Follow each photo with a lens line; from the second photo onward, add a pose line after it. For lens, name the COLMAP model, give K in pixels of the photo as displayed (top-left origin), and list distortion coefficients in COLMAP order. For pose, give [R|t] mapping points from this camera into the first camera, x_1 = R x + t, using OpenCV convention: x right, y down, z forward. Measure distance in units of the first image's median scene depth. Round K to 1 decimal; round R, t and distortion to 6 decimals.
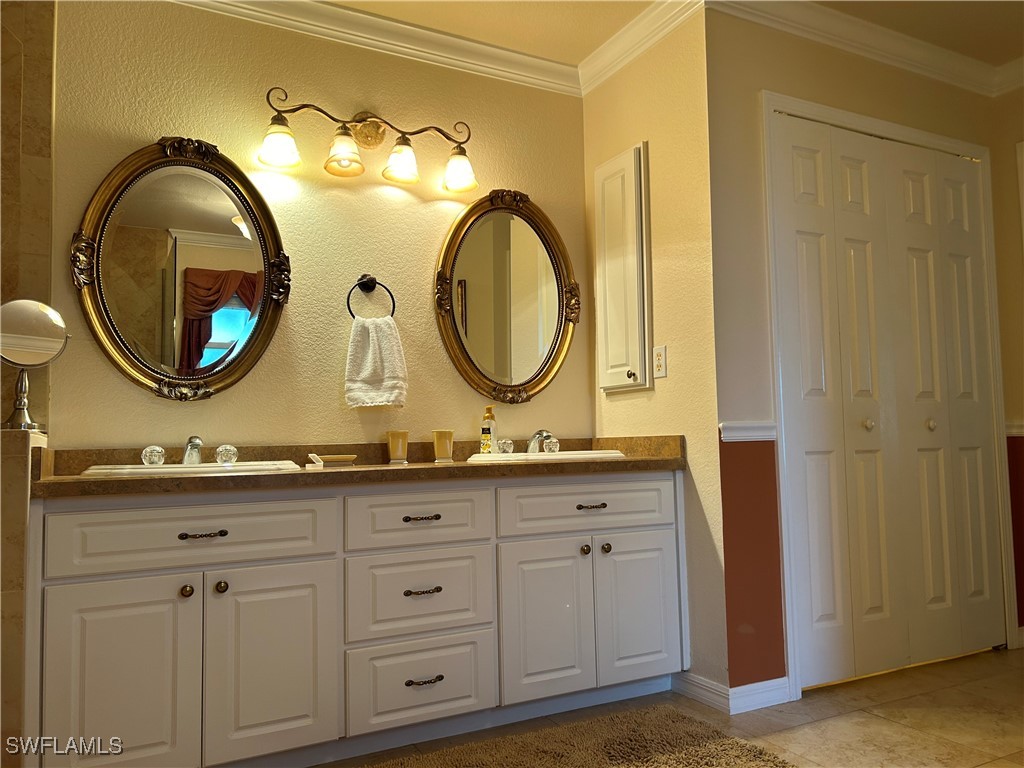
lens RADIAL K [[768.2, 0, 515.3], [0, 768.2, 389.3], [0, 0, 1]] dist [0.034013, -0.029459]
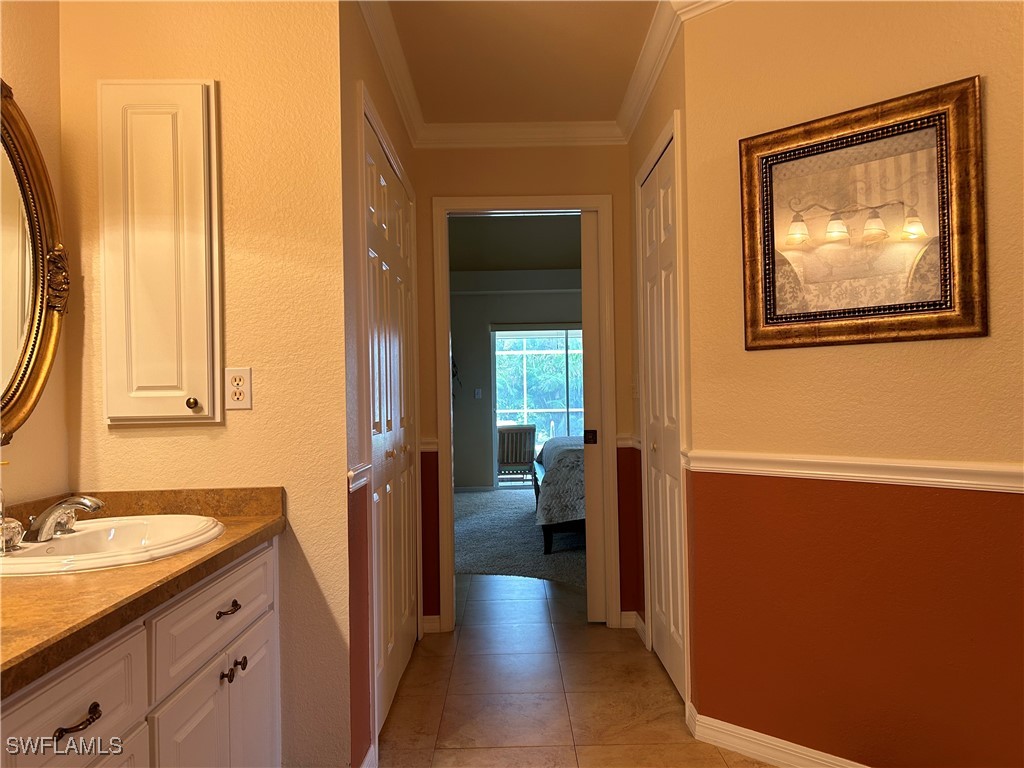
lens RADIAL K [[768.2, 0, 515.8], [0, 768.2, 384.2], [0, 0, 1]] dist [0.034013, -0.029459]
pose [[0.449882, 0.023294, 0.892784, -0.355631], [-0.054100, 0.998535, 0.001208, -0.054552], [-0.891448, -0.048843, 0.450483, 0.419546]]
